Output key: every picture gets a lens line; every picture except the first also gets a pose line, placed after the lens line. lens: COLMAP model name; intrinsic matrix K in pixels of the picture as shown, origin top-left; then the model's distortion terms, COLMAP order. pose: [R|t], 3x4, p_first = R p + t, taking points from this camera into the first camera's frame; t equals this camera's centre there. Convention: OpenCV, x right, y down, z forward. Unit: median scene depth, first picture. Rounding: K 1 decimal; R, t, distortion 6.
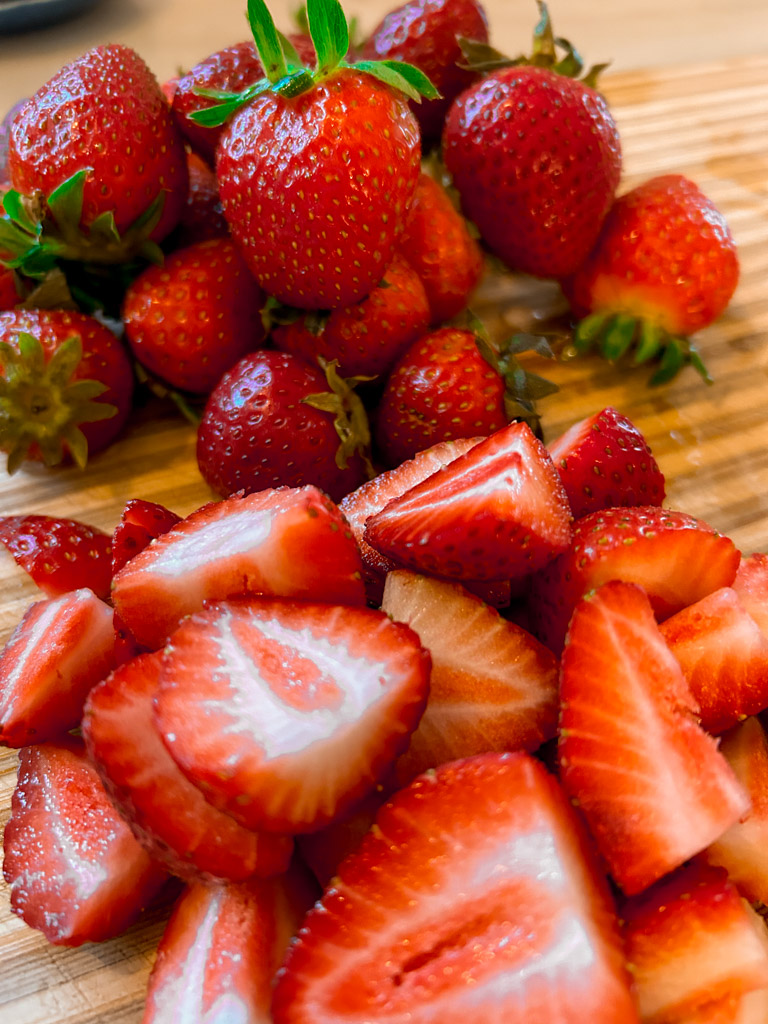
lens RADIAL K [[819.3, 0, 384.0], [0, 819.3, 512.0], [0, 0, 1]] dist [0.050569, -0.153640]
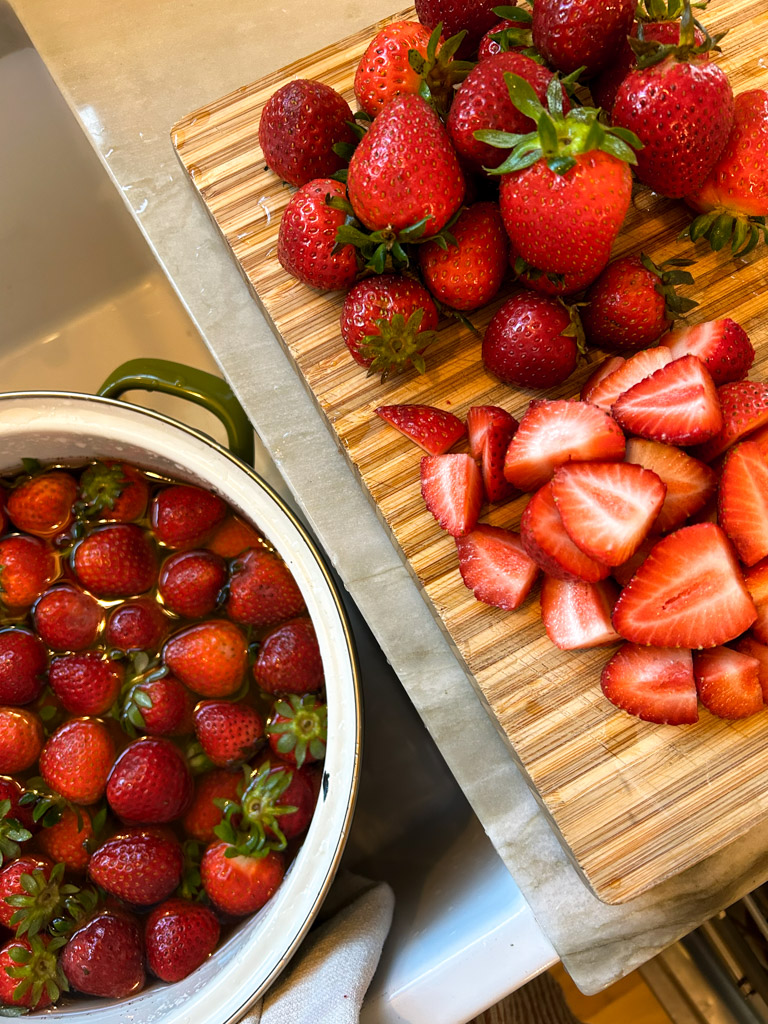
lens RADIAL K [[819.3, 0, 384.0], [0, 819.3, 512.0], [0, 0, 1]] dist [0.050569, -0.153640]
pose [[0.990633, -0.136190, 0.009954, -0.783945], [0.117513, 0.887367, 0.445837, -0.906809], [-0.069552, -0.440491, 0.895059, -1.078692]]
